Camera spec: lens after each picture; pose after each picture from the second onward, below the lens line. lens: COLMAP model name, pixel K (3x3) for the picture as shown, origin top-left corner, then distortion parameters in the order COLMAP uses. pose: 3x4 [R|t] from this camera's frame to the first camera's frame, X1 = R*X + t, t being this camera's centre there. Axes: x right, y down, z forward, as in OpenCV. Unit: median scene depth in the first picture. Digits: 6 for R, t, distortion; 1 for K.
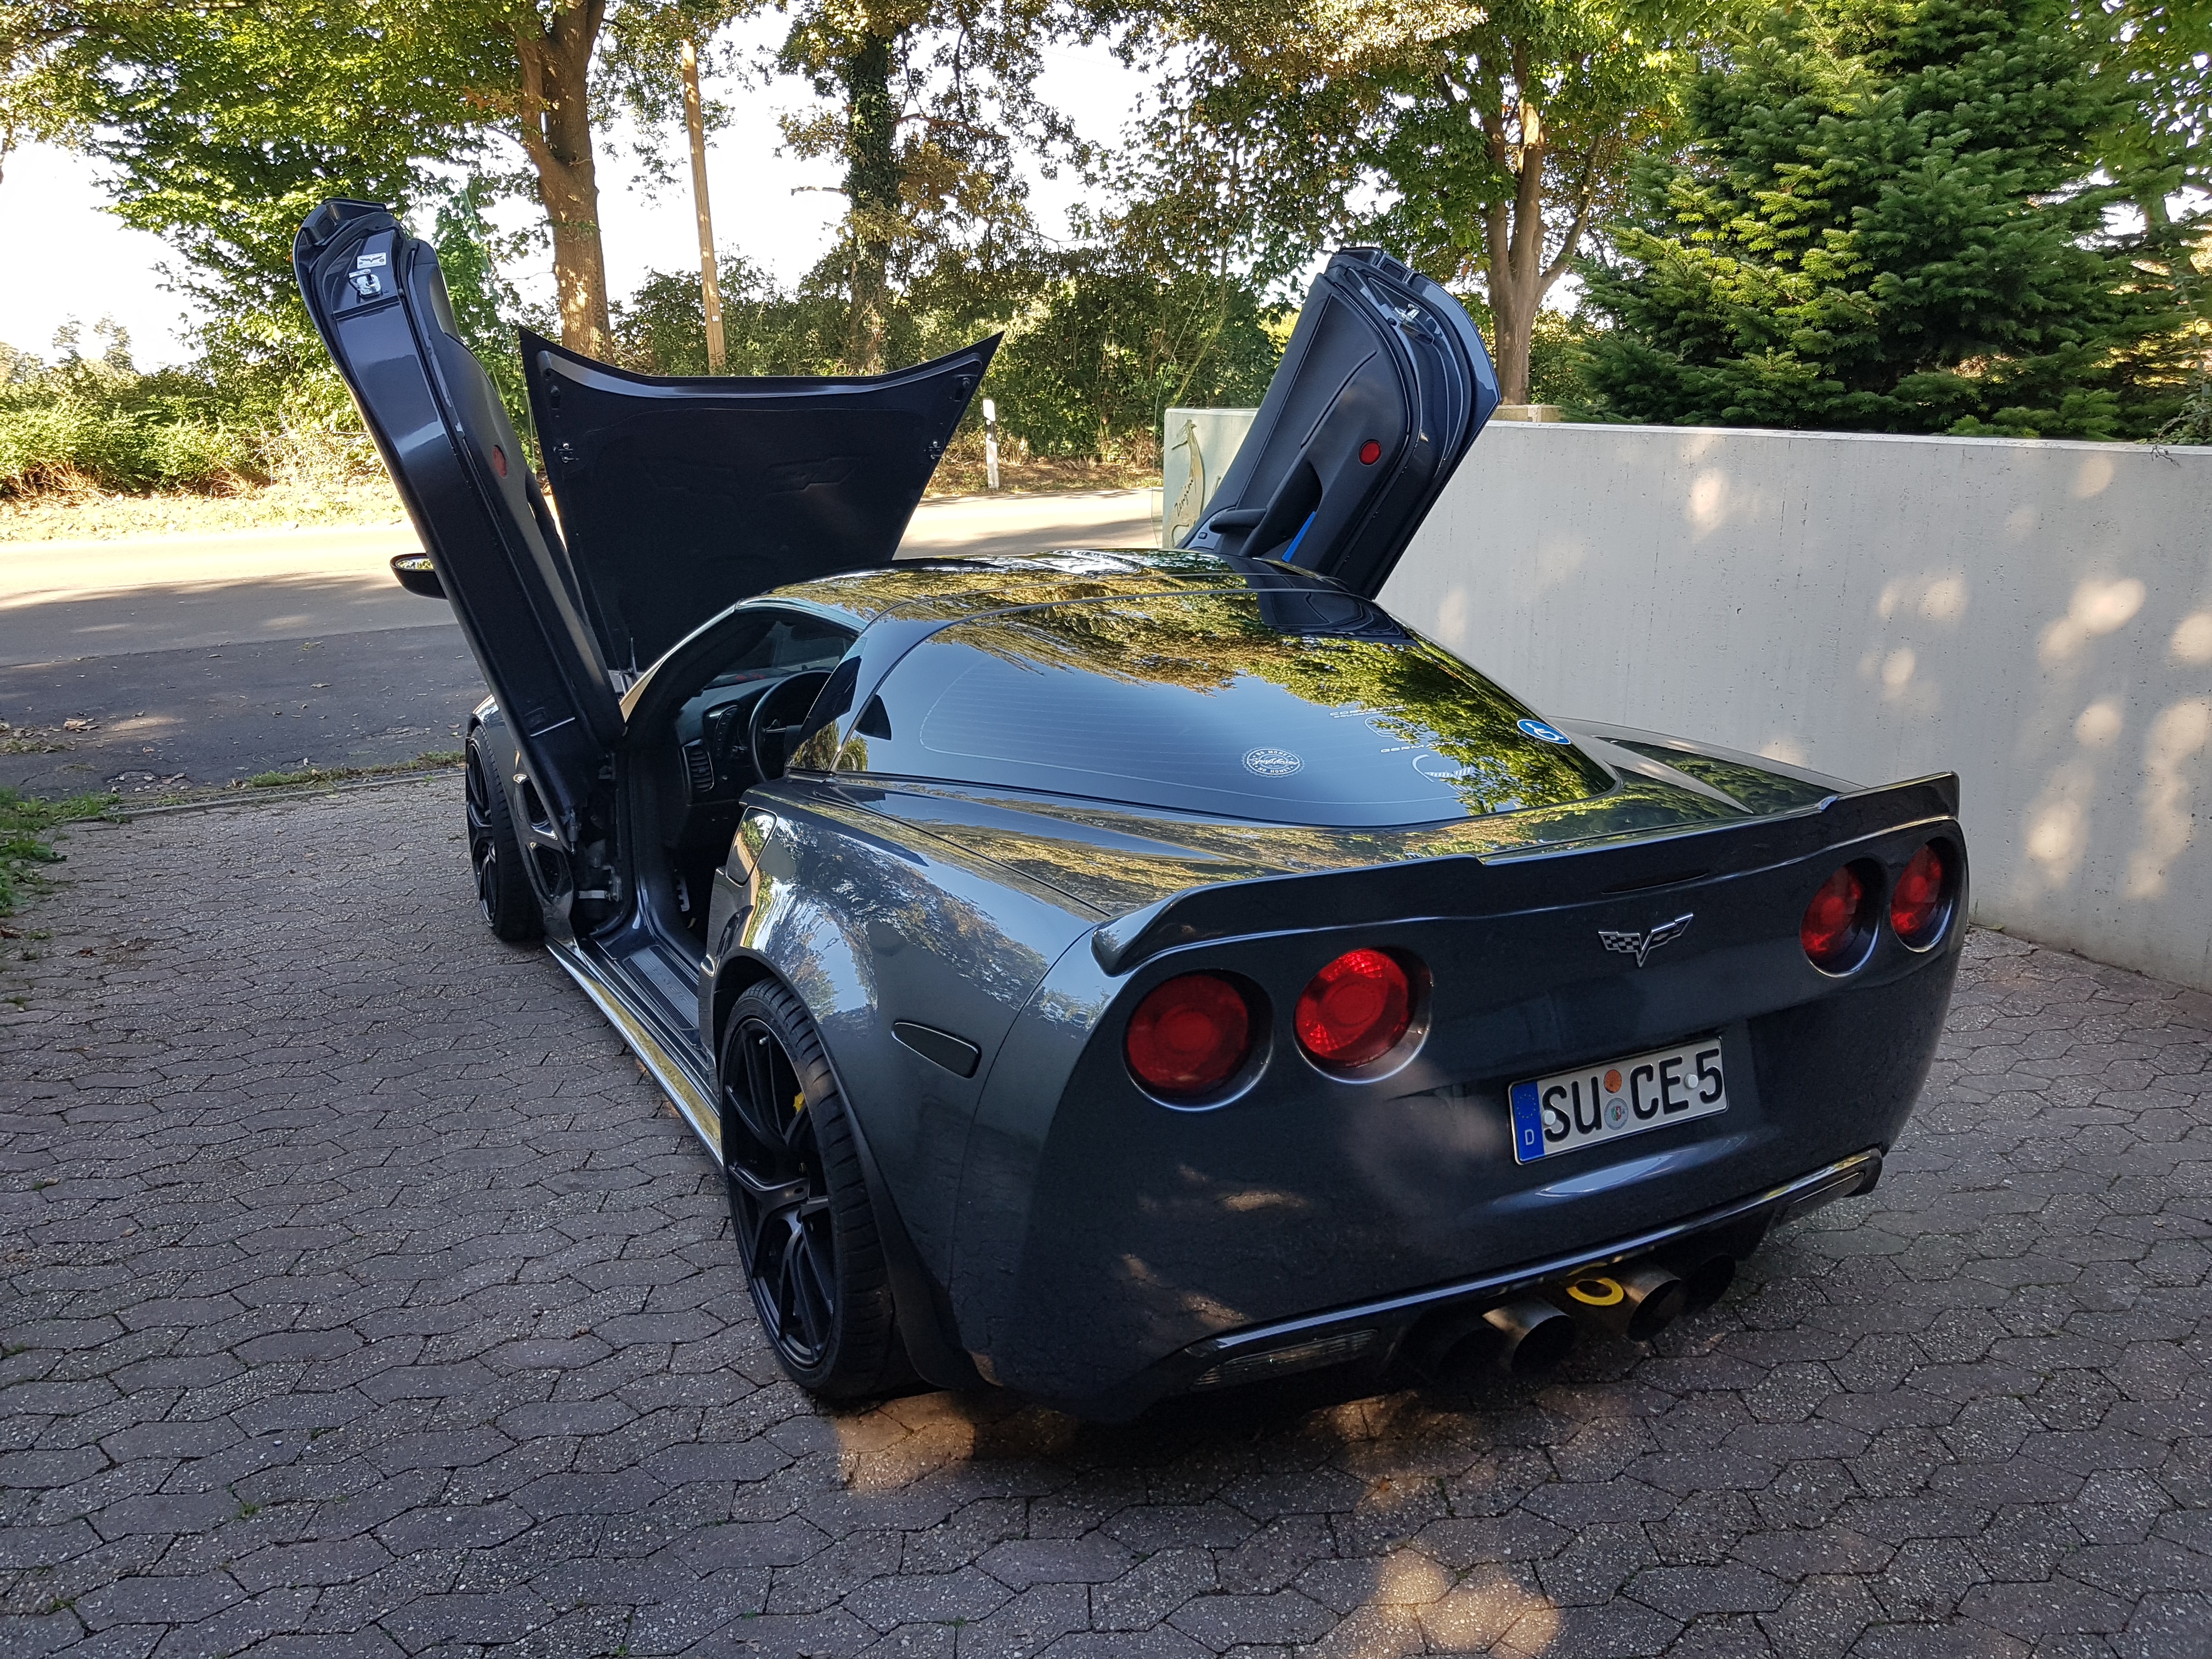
lens RADIAL K [[1690.7, 0, 1093.5], [0, 1690.7, 827.2], [0, 0, 1]] dist [-0.009197, -0.012437]
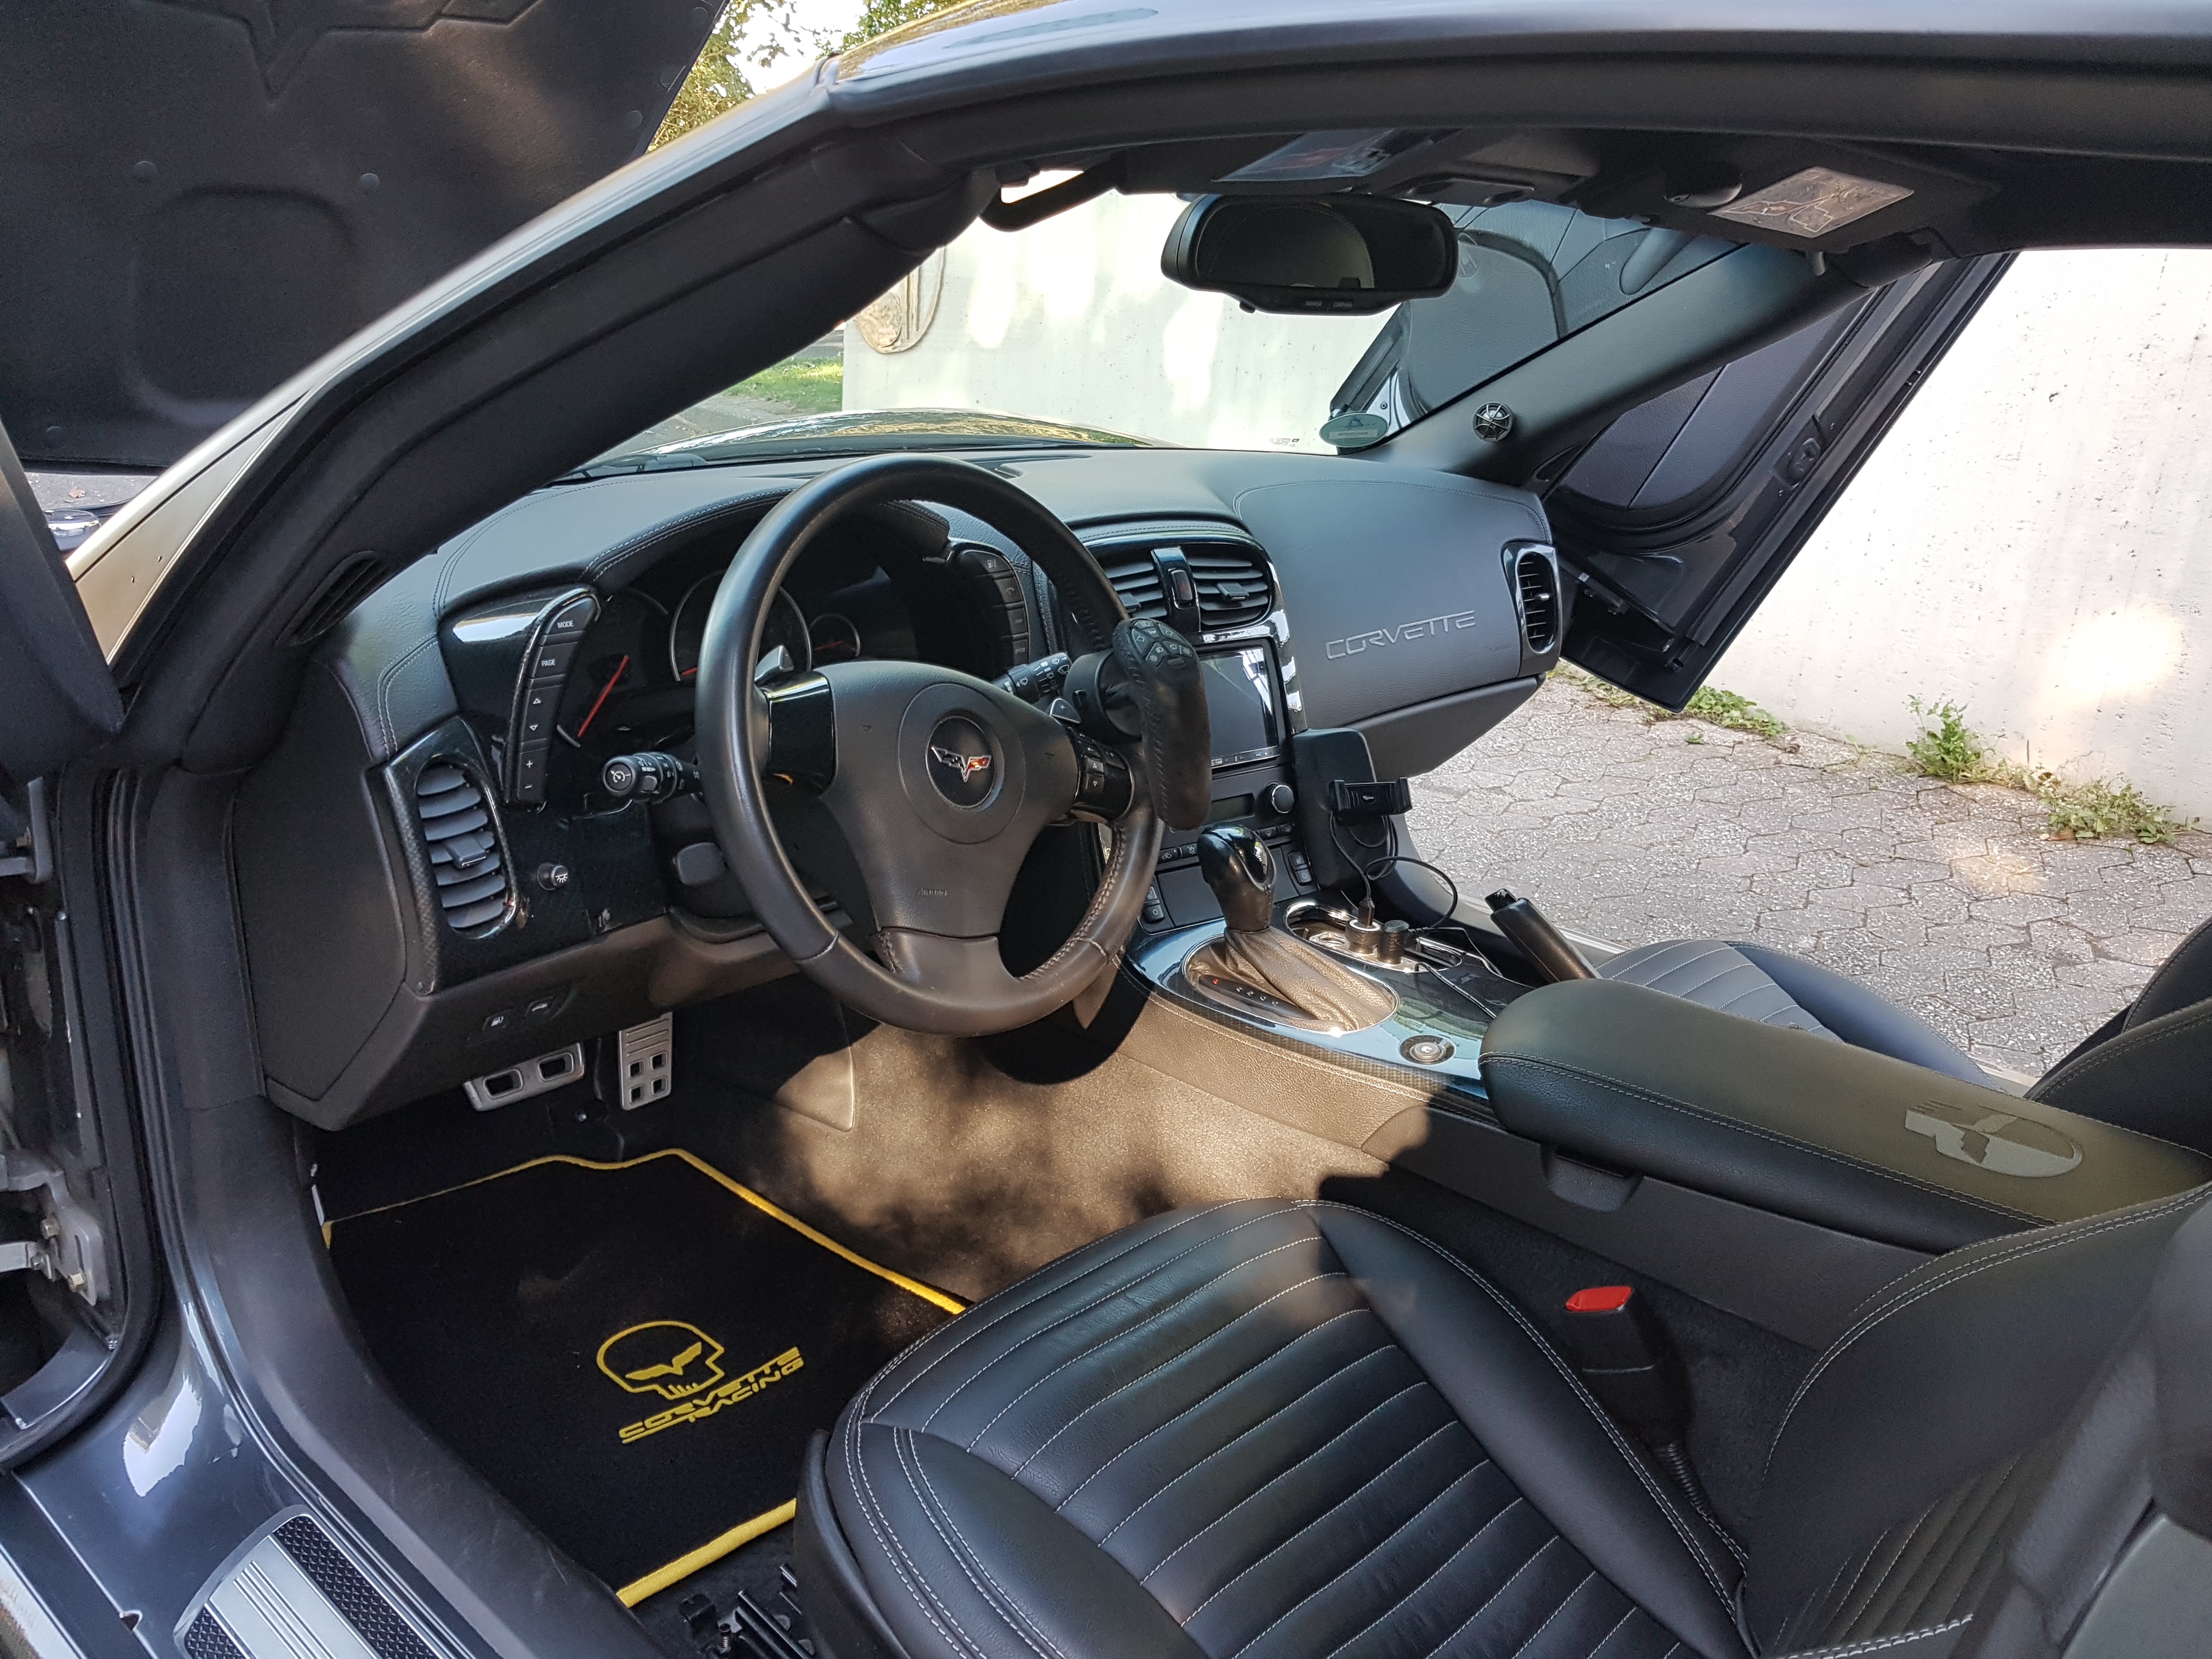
lens RADIAL K [[1690.7, 0, 1102.6], [0, 1690.7, 811.0], [0, 0, 1]] dist [-0.009197, -0.012437]
pose [[0.937284, -0.054259, 0.344316, -0.208258], [0.022027, 0.995056, 0.096845, -0.056429], [-0.347869, -0.083187, 0.933845, 0.669231]]
